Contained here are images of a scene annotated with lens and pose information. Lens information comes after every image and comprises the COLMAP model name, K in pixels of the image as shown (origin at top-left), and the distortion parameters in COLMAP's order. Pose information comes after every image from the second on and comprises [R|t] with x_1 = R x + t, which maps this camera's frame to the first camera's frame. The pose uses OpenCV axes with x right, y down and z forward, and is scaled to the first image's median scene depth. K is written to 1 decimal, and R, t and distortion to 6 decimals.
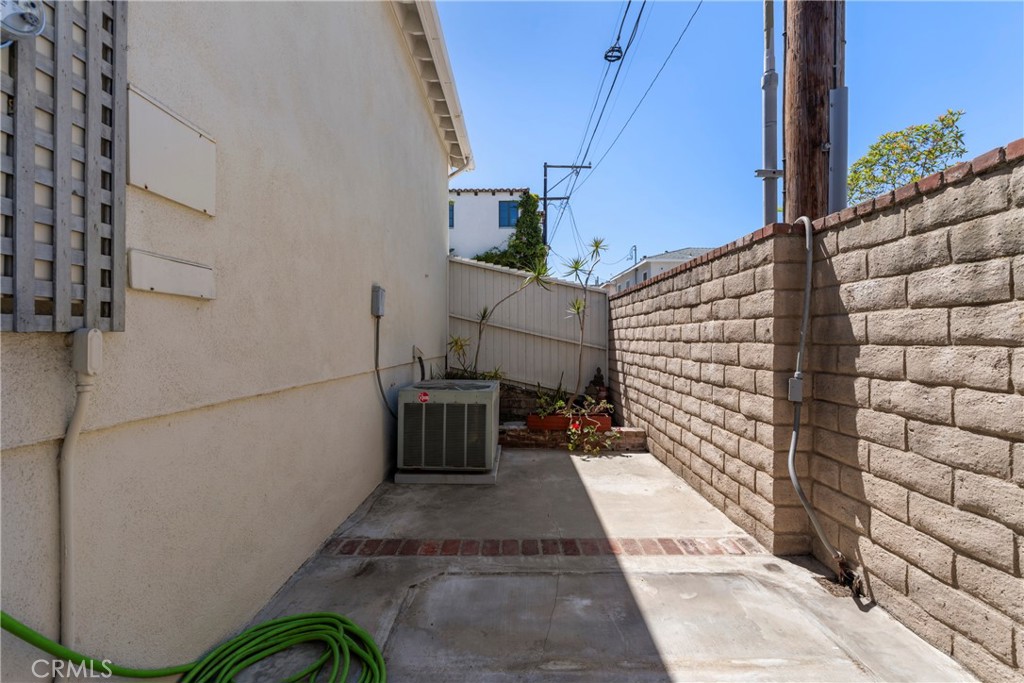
lens RADIAL K [[472.9, 0, 504.3], [0, 472.9, 335.9], [0, 0, 1]] dist [-0.008396, 0.003801]
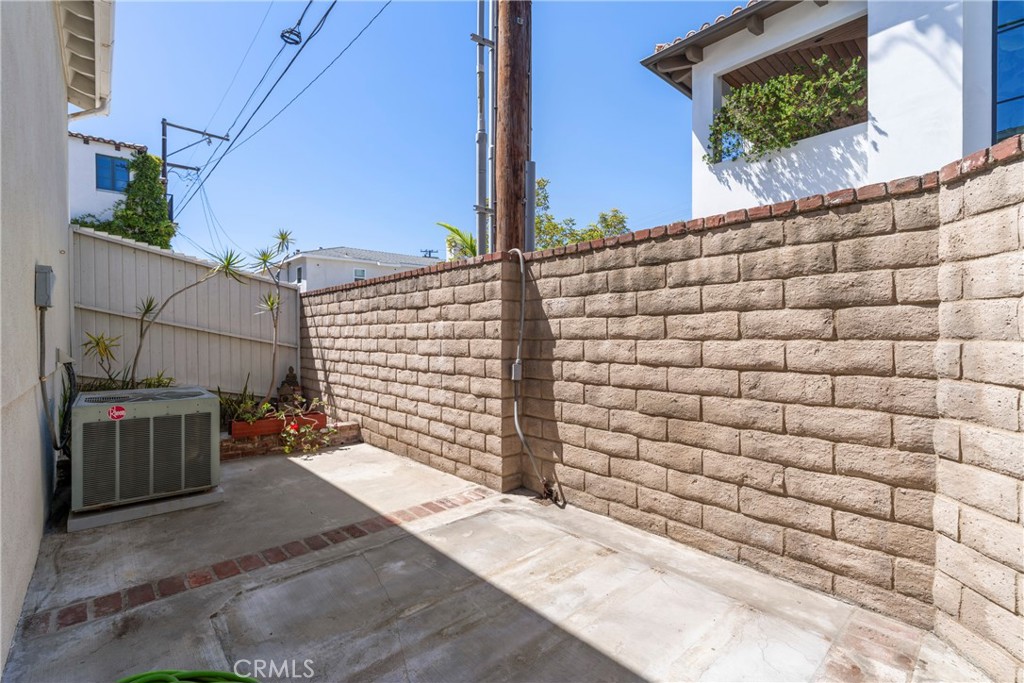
lens RADIAL K [[472.9, 0, 517.2], [0, 472.9, 340.4], [0, 0, 1]] dist [-0.008396, 0.003801]
pose [[0.728157, -0.011010, 0.685322, -0.307283], [0.000688, 0.999882, 0.015333, -0.001814], [-0.685410, -0.010694, 0.728079, -0.027632]]
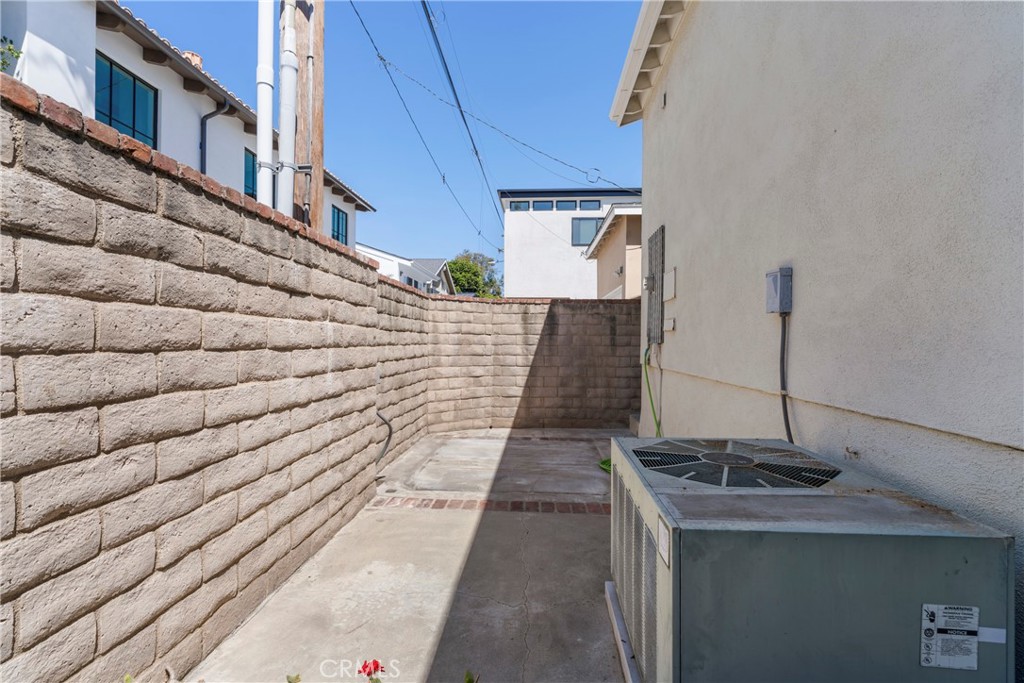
lens RADIAL K [[472.9, 0, 510.0], [0, 472.9, 342.3], [0, 0, 1]] dist [-0.008396, 0.003801]
pose [[-0.999313, -0.008618, 0.036051, 0.110527], [-0.008825, 0.999945, -0.005581, 0.006944], [-0.036001, -0.005895, -0.999334, 2.198196]]
